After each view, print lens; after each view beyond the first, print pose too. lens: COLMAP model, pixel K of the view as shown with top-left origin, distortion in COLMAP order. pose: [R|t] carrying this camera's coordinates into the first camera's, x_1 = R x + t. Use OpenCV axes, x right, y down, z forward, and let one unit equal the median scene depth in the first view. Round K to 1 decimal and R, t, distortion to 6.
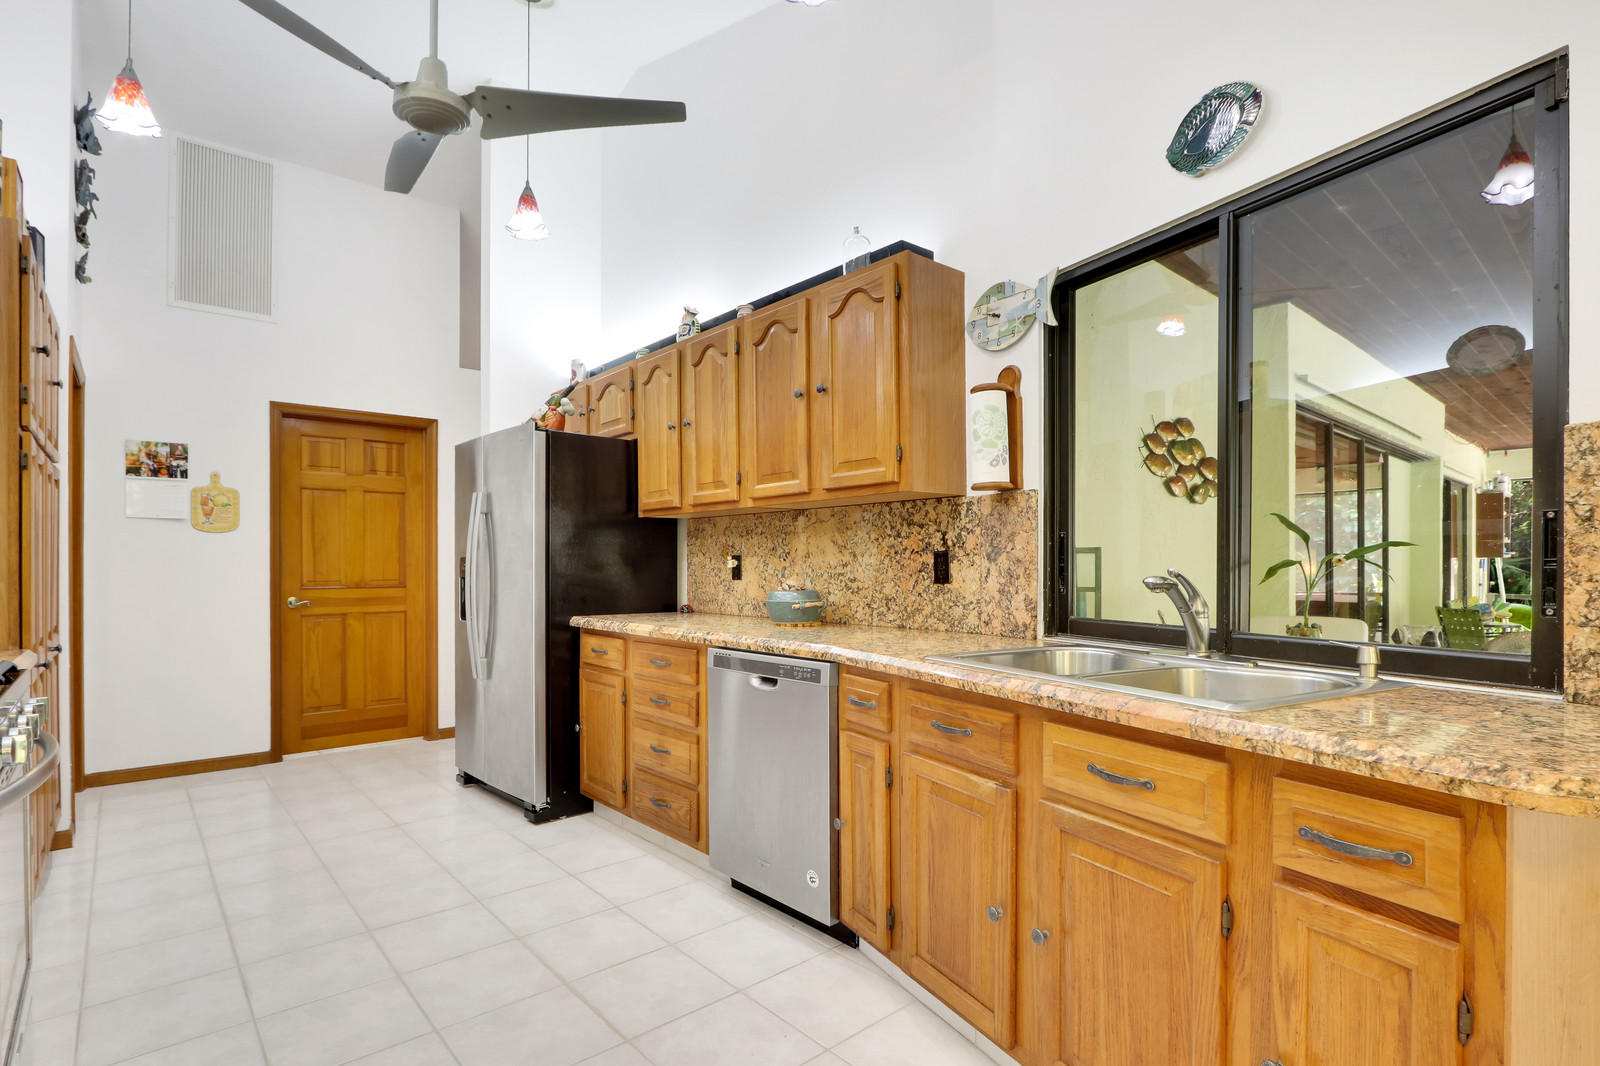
lens RADIAL K [[777.0, 0, 780.2], [0, 777.0, 568.4], [0, 0, 1]] dist [-0.017727, -0.001075]
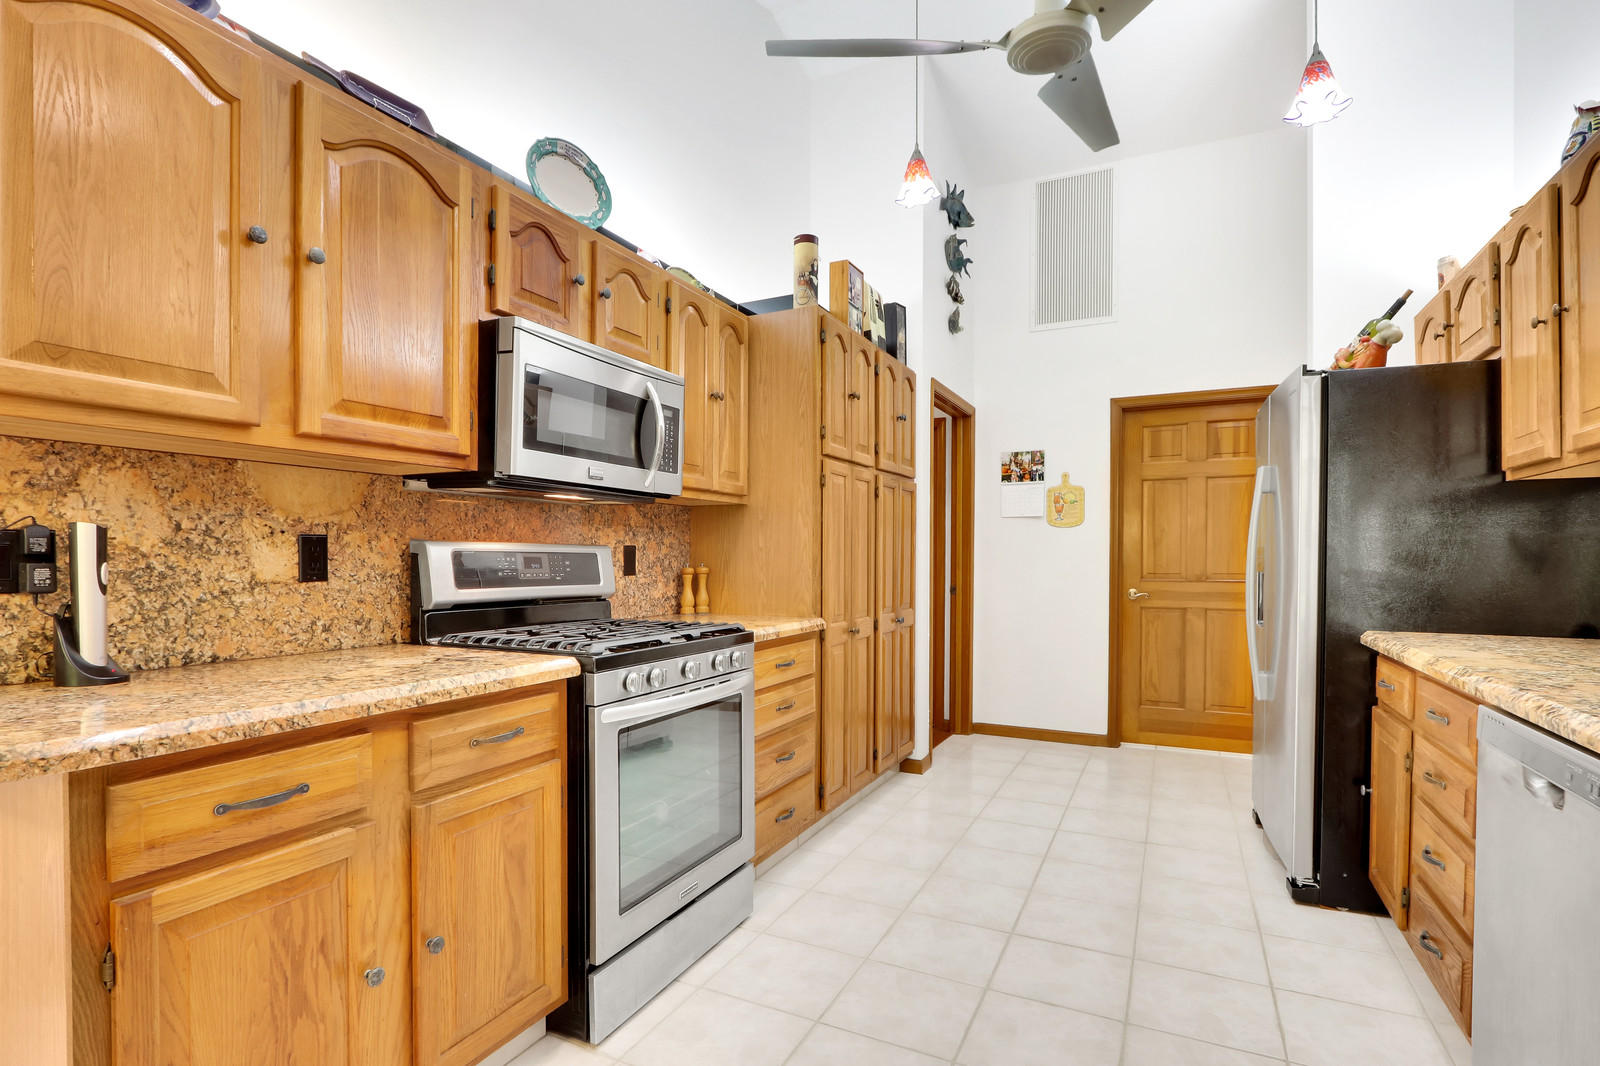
lens RADIAL K [[777.0, 0, 780.2], [0, 777.0, 568.4], [0, 0, 1]] dist [-0.017727, -0.001075]
pose [[0.384525, 0.015112, -0.922991, 0.138580], [-0.006251, 0.999886, 0.013766, -0.000487], [0.923093, 0.000476, 0.384576, 0.200926]]
